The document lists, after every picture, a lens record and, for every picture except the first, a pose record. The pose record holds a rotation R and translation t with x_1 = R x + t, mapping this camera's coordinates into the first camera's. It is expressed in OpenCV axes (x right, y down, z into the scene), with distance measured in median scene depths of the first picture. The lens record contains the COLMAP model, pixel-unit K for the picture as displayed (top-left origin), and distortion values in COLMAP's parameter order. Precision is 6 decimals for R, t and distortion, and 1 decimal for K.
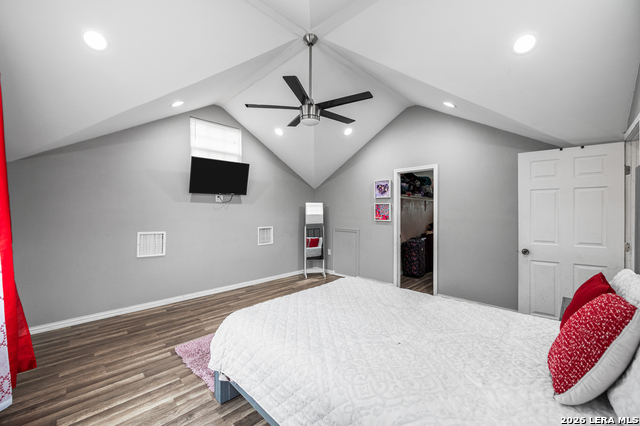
lens RADIAL K [[261.1, 0, 311.1], [0, 261.1, 209.8], [0, 0, 1]] dist [-0.011953, -0.000050]
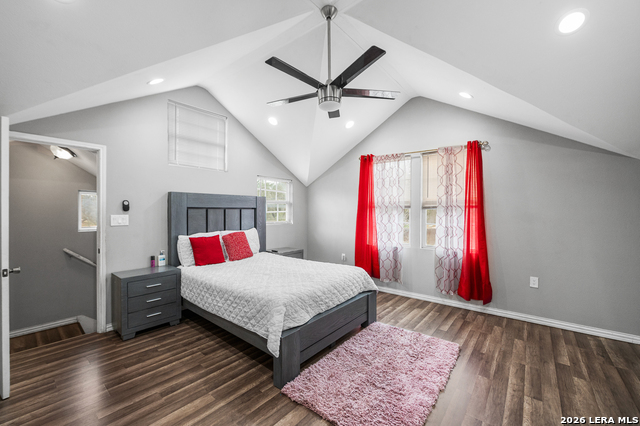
lens RADIAL K [[261.1, 0, 311.1], [0, 261.1, 209.8], [0, 0, 1]] dist [-0.011953, -0.000050]
pose [[-0.995446, 0.000013, -0.095331, 0.137538], [0.001011, 0.999945, -0.010423, 0.012783], [0.095326, -0.010472, -0.995391, 1.824252]]
